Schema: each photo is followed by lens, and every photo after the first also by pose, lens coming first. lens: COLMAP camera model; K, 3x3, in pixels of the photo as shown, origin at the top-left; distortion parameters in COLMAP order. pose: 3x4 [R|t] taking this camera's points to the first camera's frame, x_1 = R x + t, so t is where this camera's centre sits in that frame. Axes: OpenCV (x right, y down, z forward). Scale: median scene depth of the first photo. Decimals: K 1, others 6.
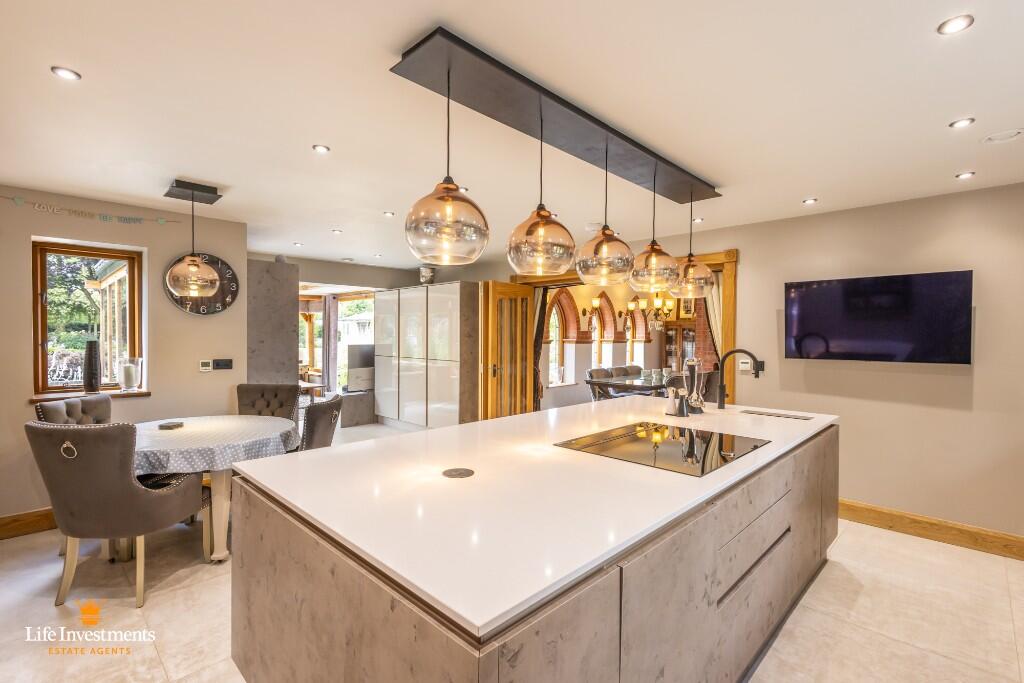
lens RADIAL K [[468.6, 0, 512.5], [0, 468.6, 339.2], [0, 0, 1]] dist [0.002245, 0.002655]
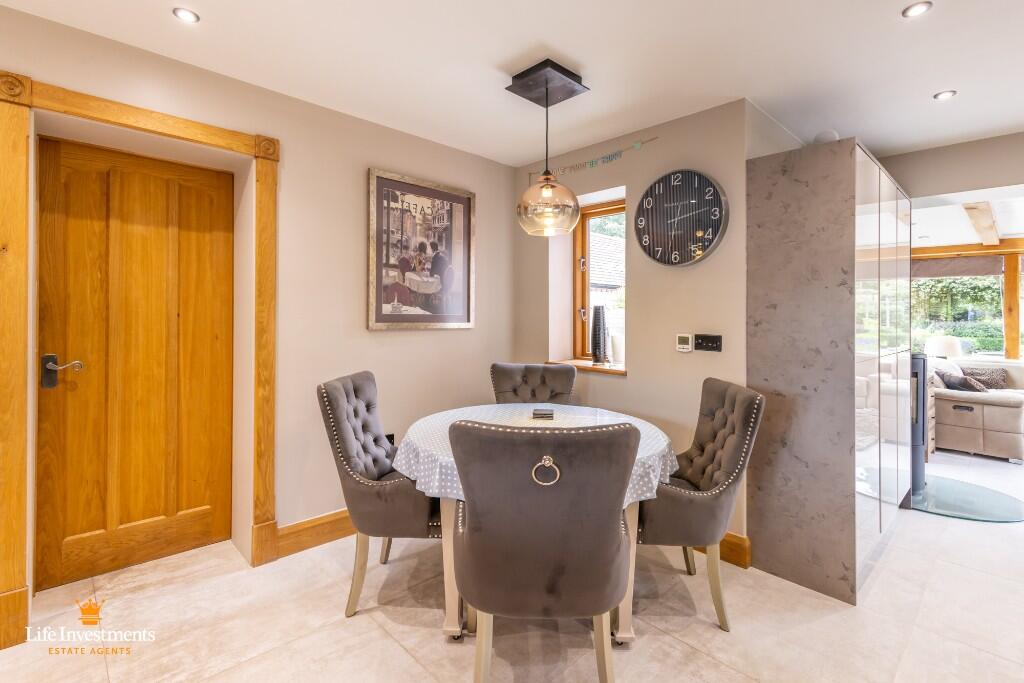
lens RADIAL K [[468.6, 0, 504.8], [0, 468.6, 320.8], [0, 0, 1]] dist [0.002245, 0.002655]
pose [[-0.035620, 0.004671, -0.999354, 0.008069], [-0.020982, 0.999765, 0.005421, 0.027212], [0.999145, 0.021161, -0.035514, 0.769539]]
